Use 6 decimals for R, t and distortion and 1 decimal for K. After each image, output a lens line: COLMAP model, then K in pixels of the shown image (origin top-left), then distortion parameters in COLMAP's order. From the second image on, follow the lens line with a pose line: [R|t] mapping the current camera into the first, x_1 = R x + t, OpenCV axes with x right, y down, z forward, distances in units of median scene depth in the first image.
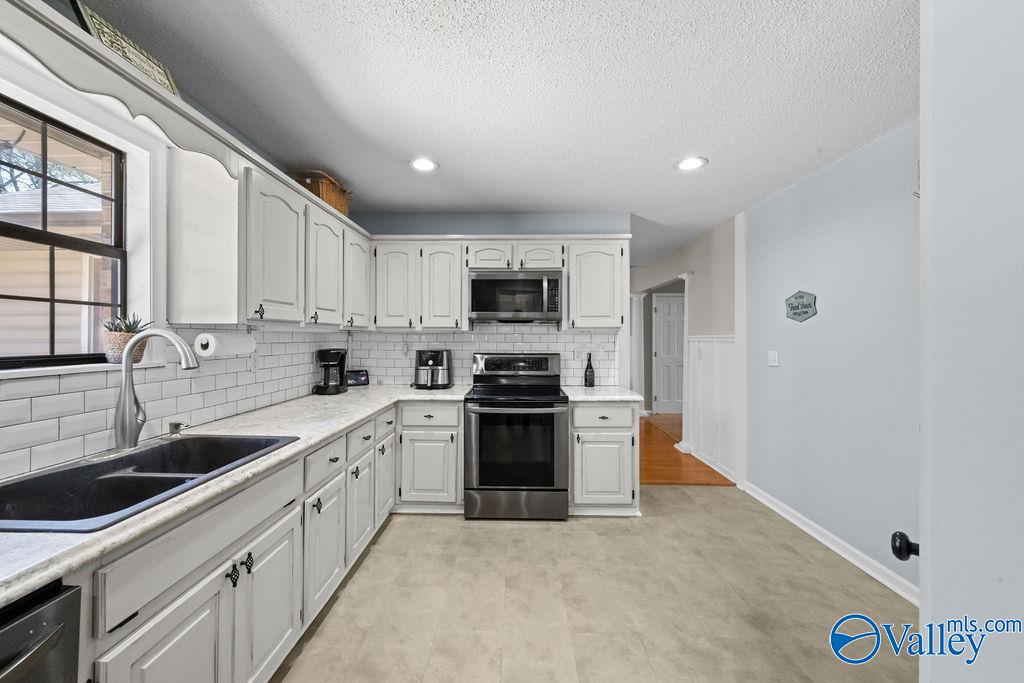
lens RADIAL K [[403.6, 0, 508.0], [0, 403.6, 336.5], [0, 0, 1]] dist [-0.000322, -0.000030]
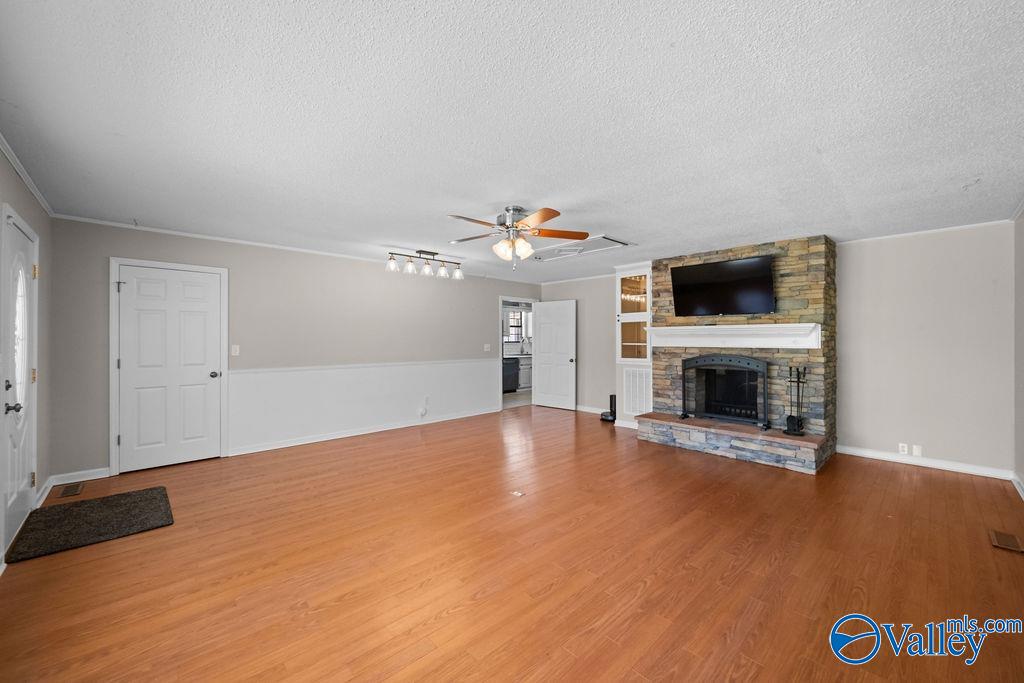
lens RADIAL K [[403.6, 0, 508.0], [0, 403.6, 336.5], [0, 0, 1]] dist [-0.000322, -0.000030]
pose [[0.695335, -0.003635, -0.718677, 3.775780], [0.003226, 0.999993, -0.001937, -0.029293], [0.718679, -0.000972, 0.695341, -3.894841]]
